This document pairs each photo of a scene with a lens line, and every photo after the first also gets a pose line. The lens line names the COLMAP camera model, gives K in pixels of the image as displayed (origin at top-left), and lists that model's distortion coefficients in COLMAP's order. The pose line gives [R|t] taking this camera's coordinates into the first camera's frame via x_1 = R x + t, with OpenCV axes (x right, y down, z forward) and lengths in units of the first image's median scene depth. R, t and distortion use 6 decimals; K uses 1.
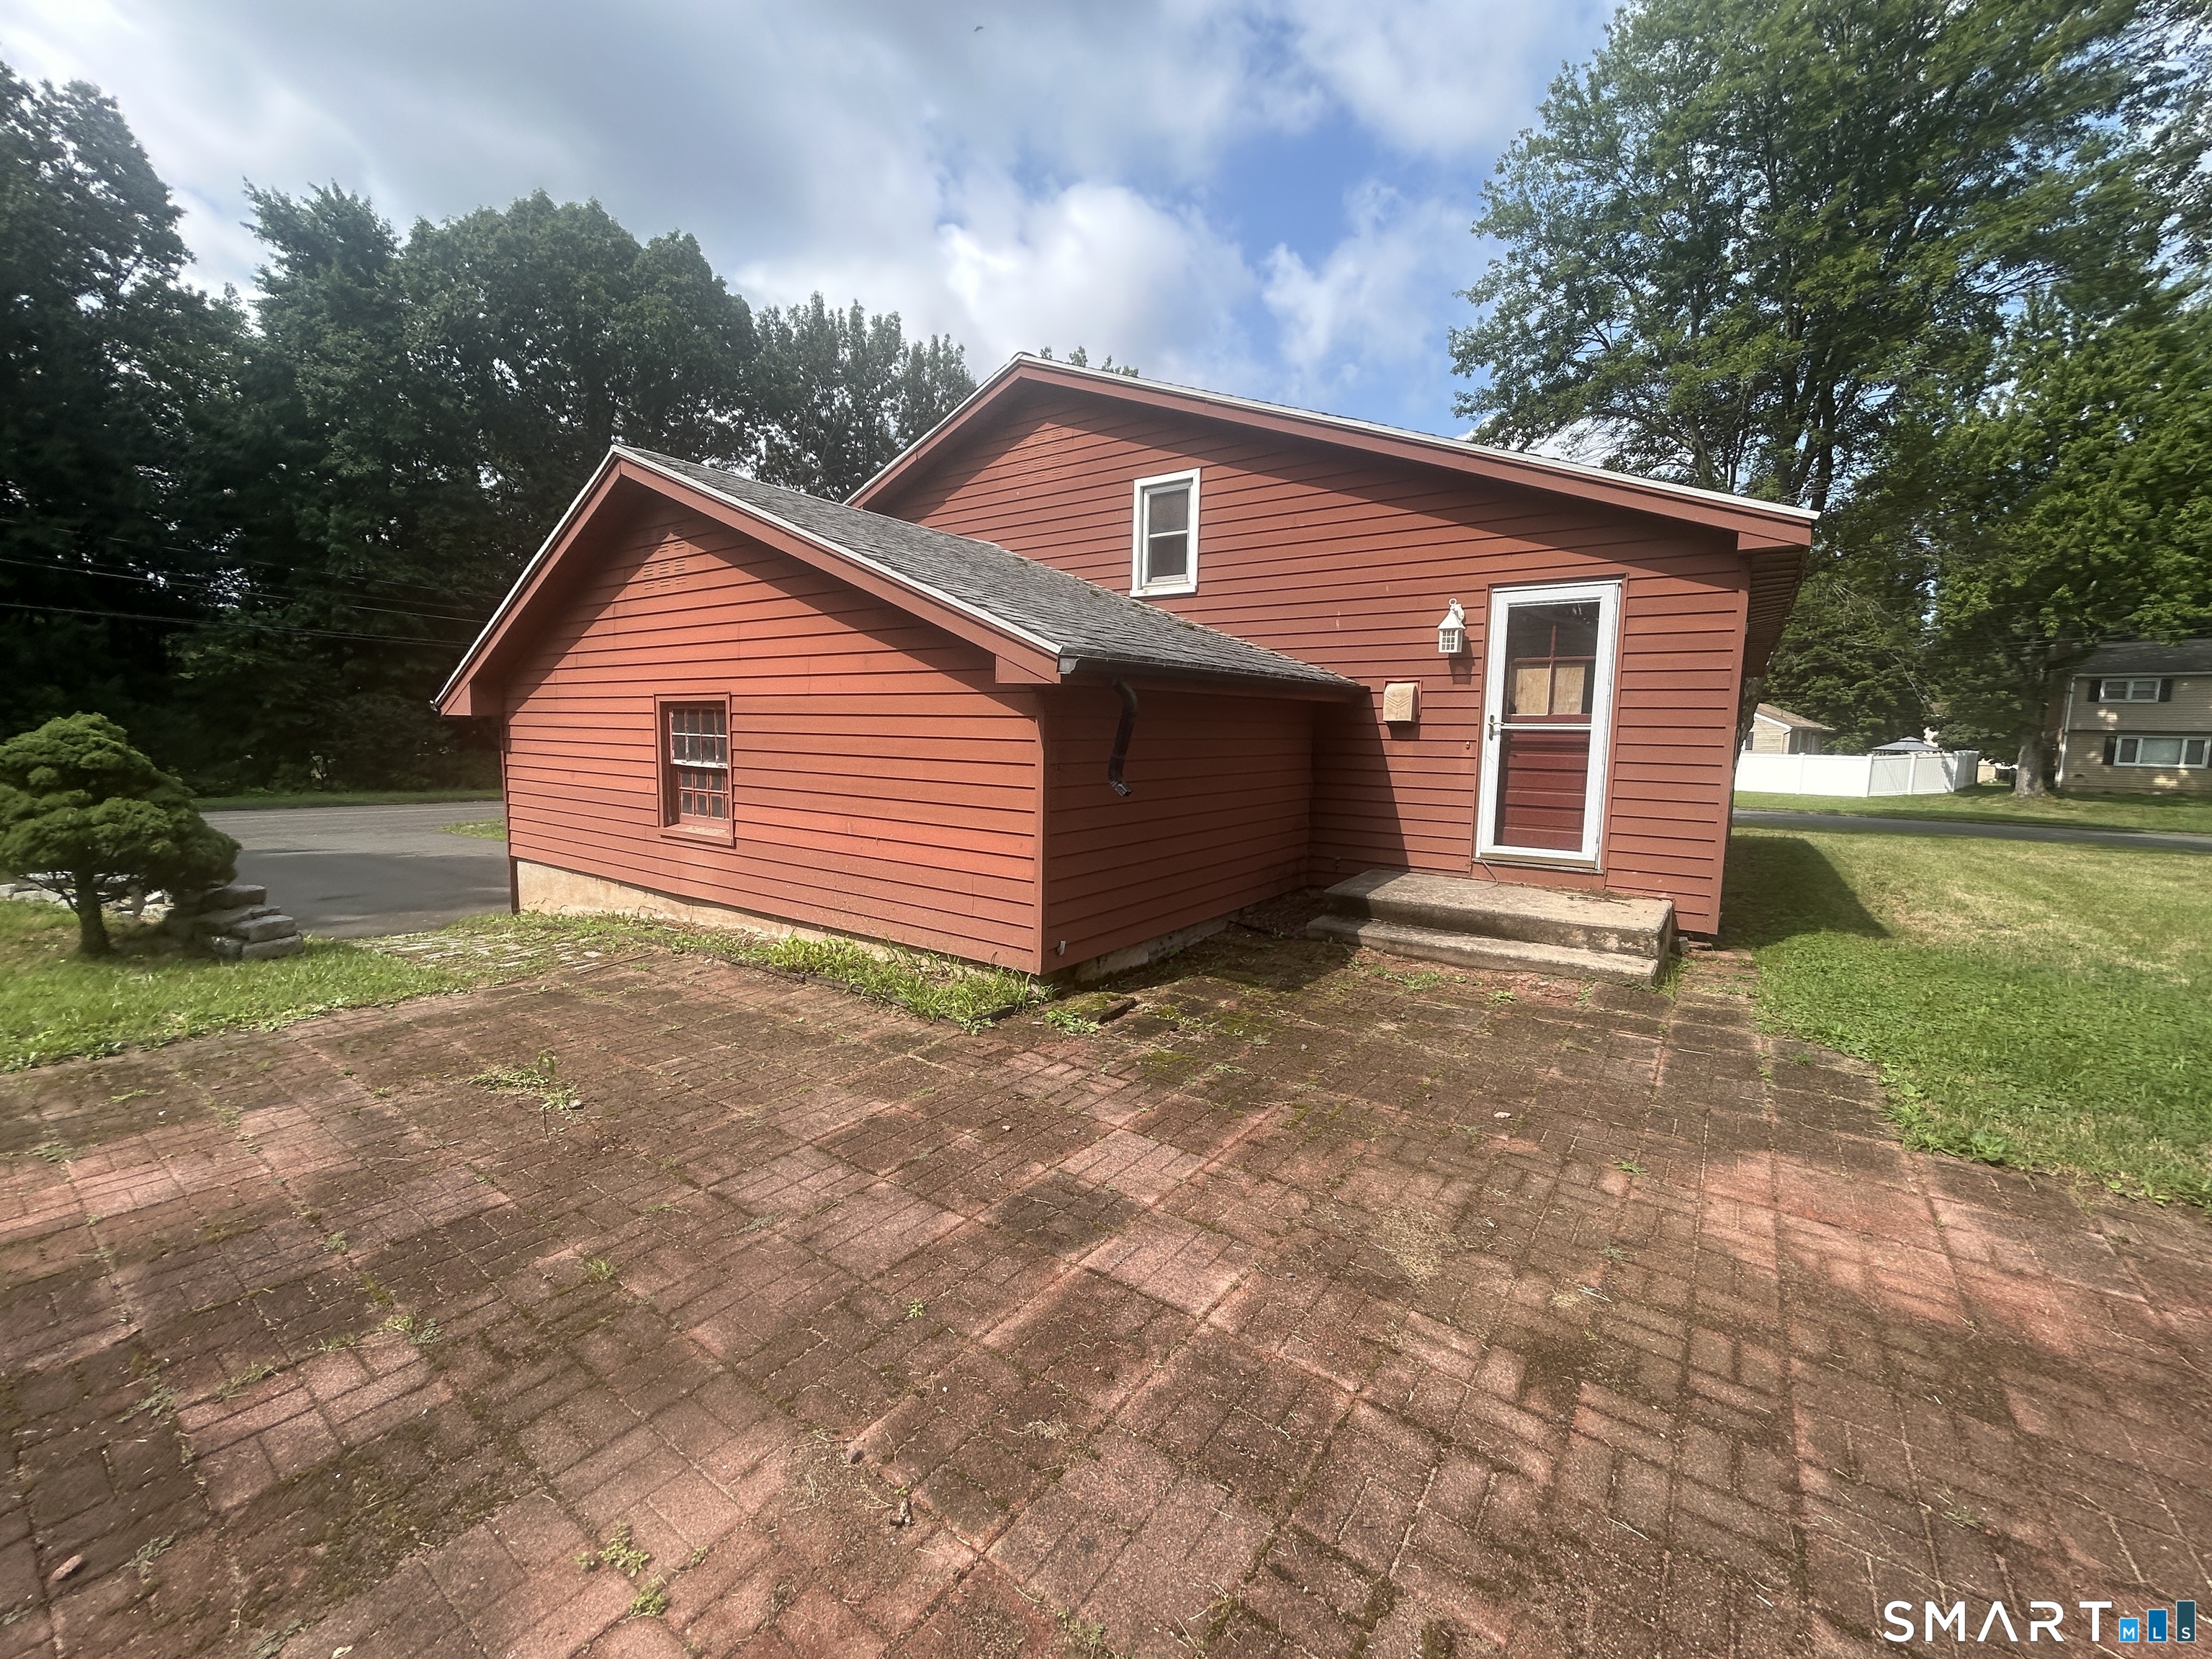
lens RADIAL K [[888.9, 0, 1108.9], [0, 888.9, 832.6], [0, 0, 1]] dist [-0.004771, 0.002062]
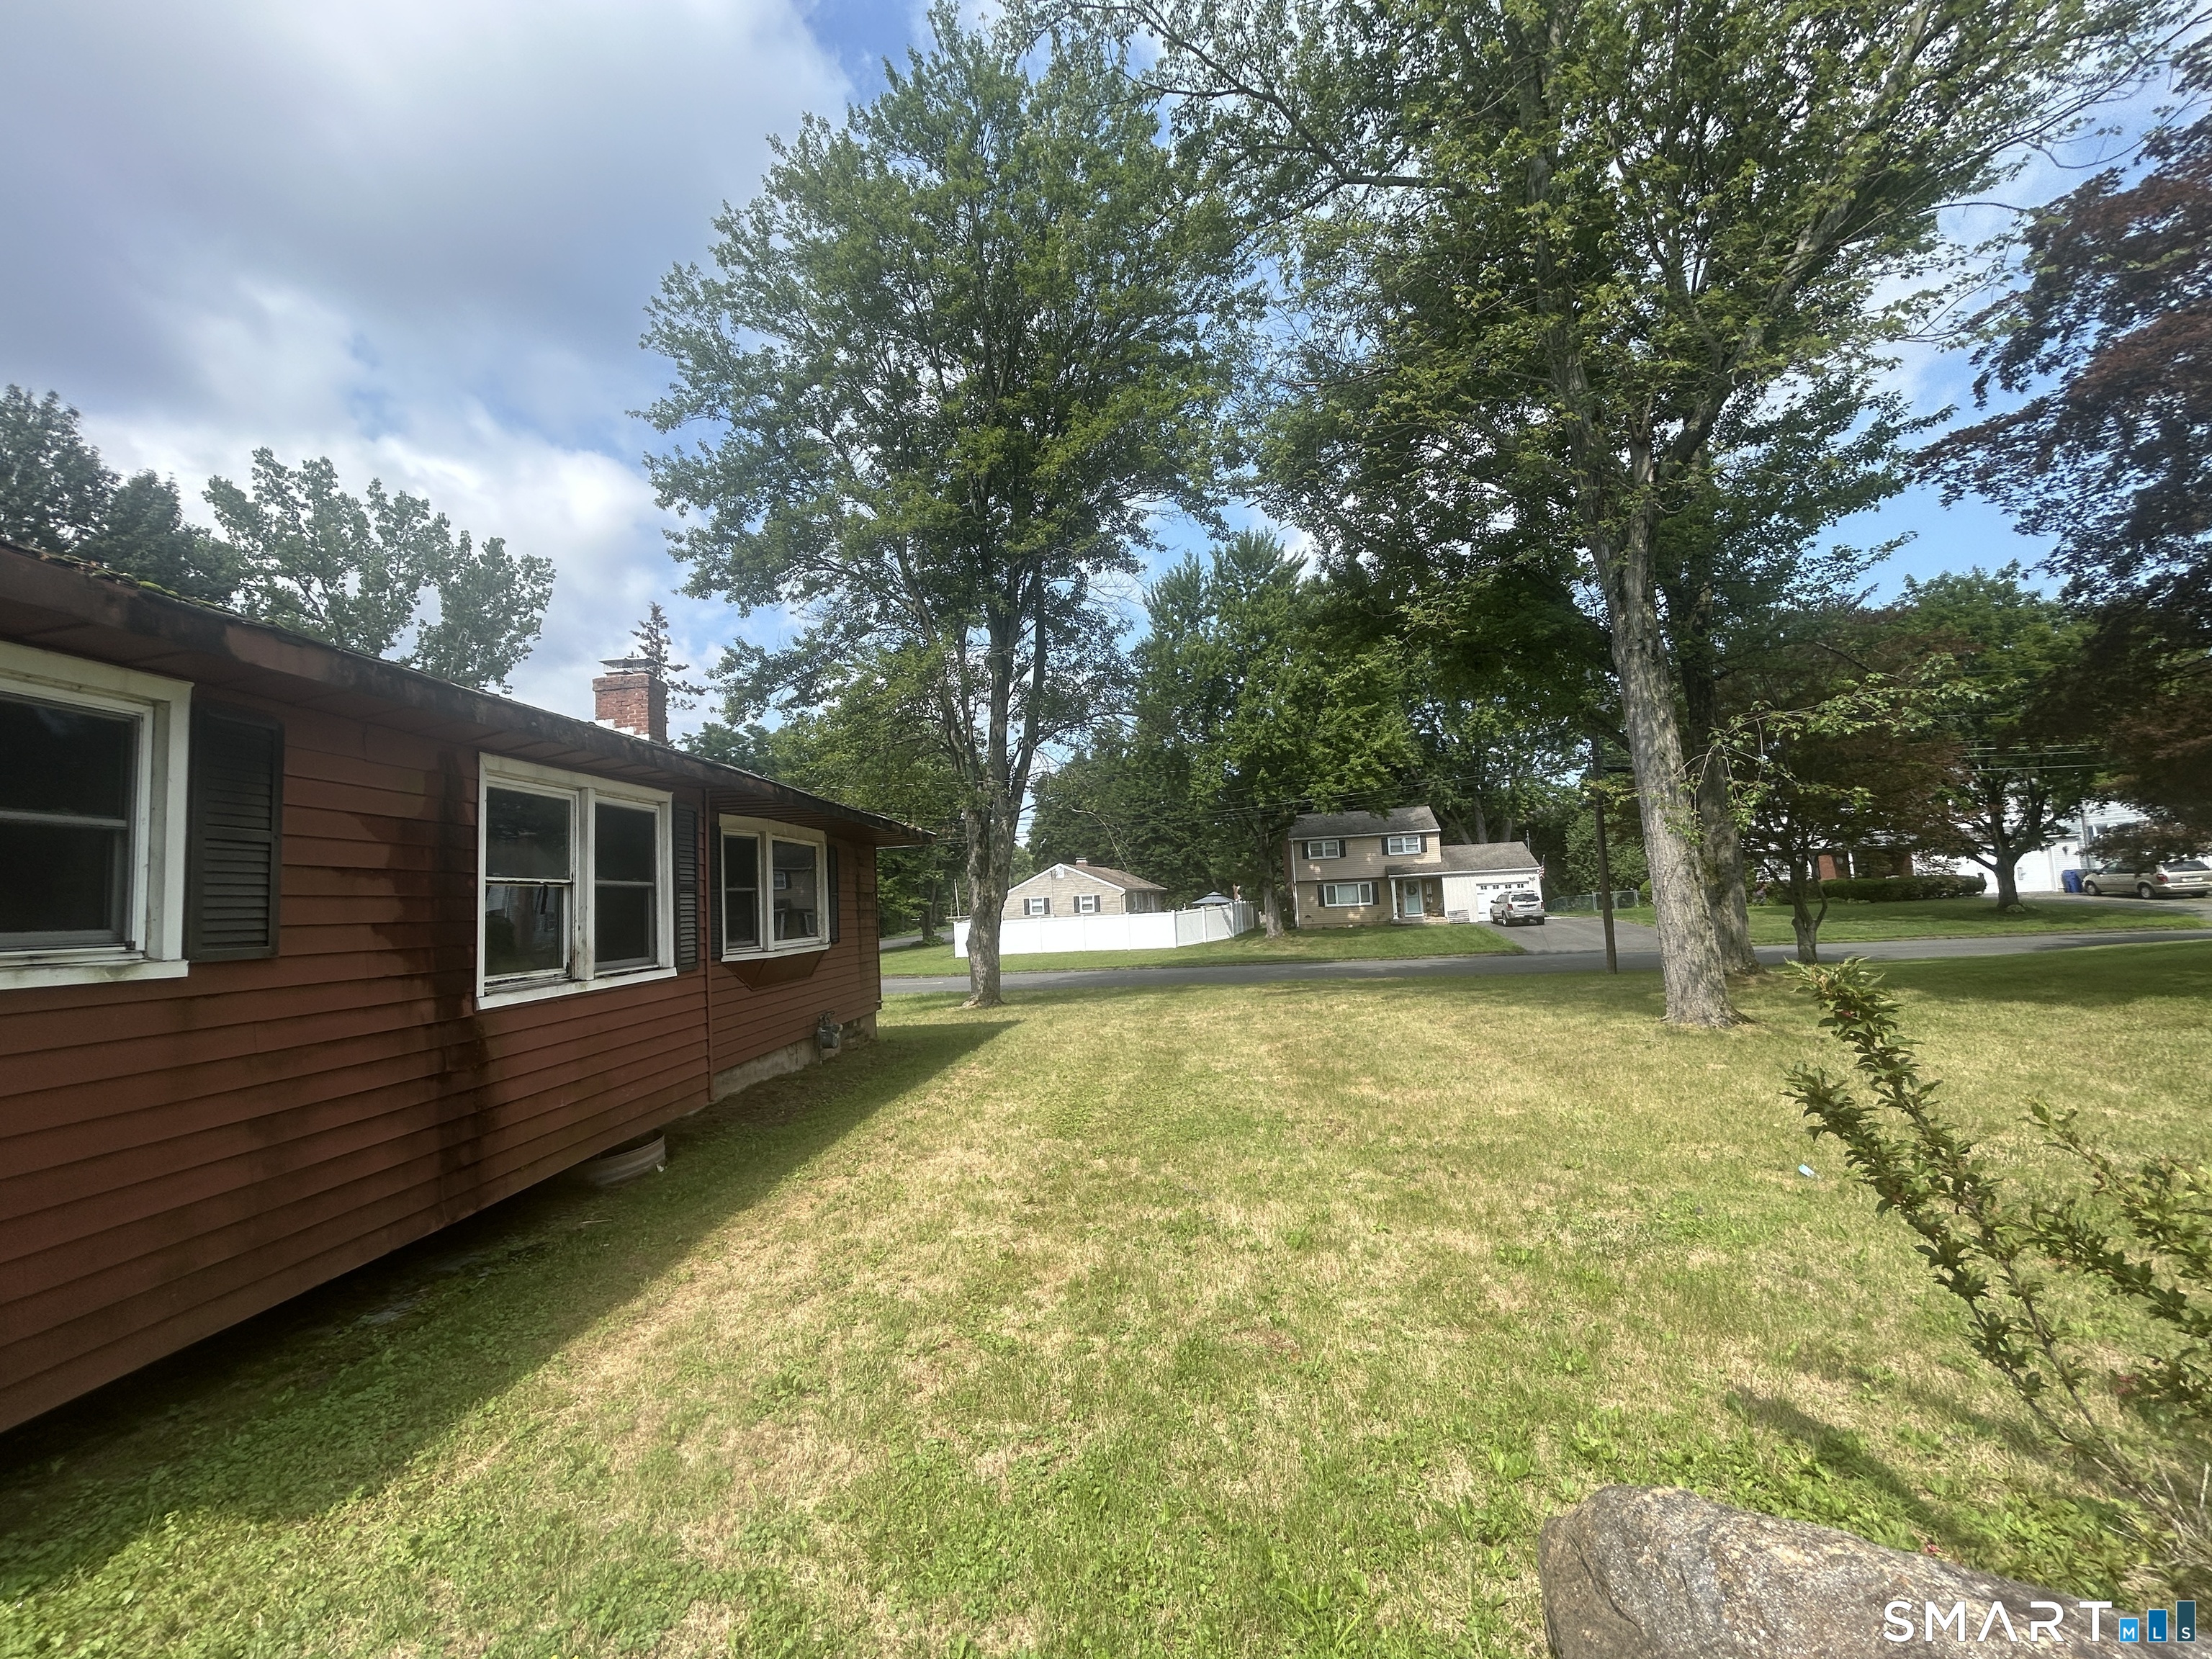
lens RADIAL K [[888.9, 0, 1104.6], [0, 888.9, 825.6], [0, 0, 1]] dist [-0.004771, 0.002062]
pose [[0.840223, -0.012684, 0.542093, 1.321136], [0.125105, 0.977289, -0.171041, -0.081202], [-0.527612, 0.211531, 0.822727, 0.649516]]
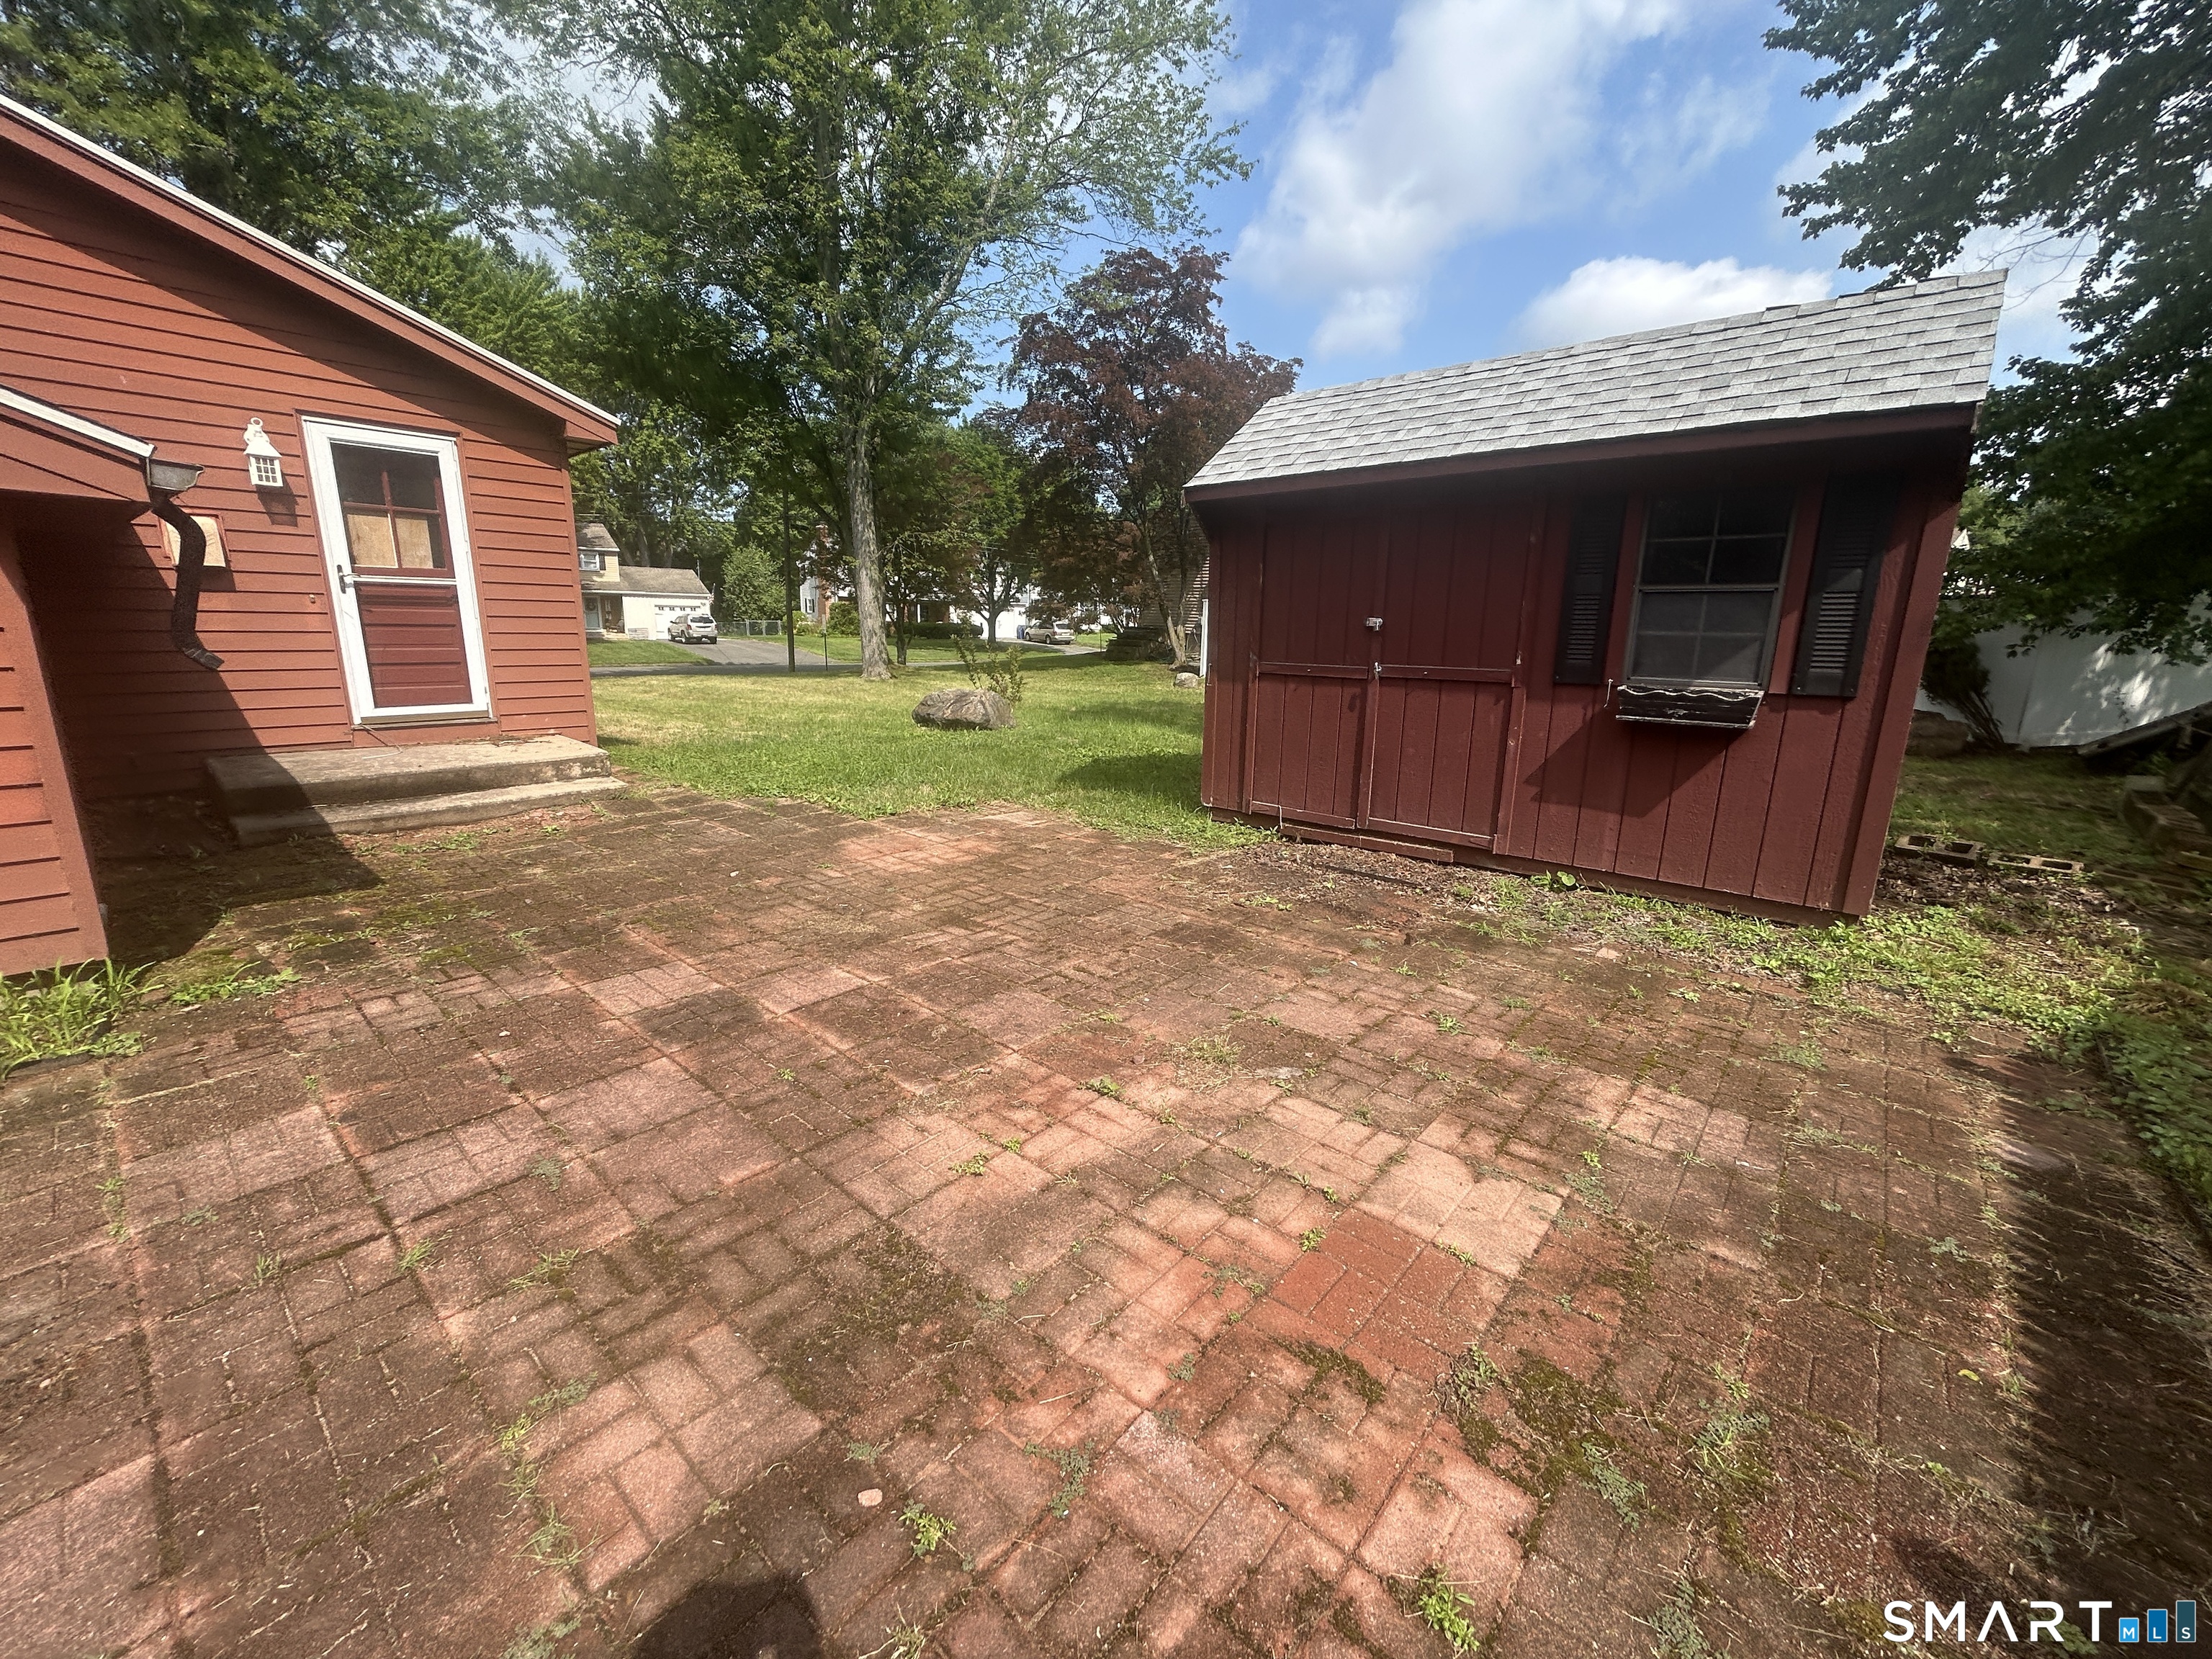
lens RADIAL K [[888.9, 0, 1090.9], [0, 888.9, 835.9], [0, 0, 1]] dist [-0.004771, 0.002062]
pose [[0.105746, -0.249267, 0.962644, -0.582723], [0.089032, 0.966557, 0.240500, -0.018394], [-0.990399, 0.060275, 0.124403, 0.187722]]
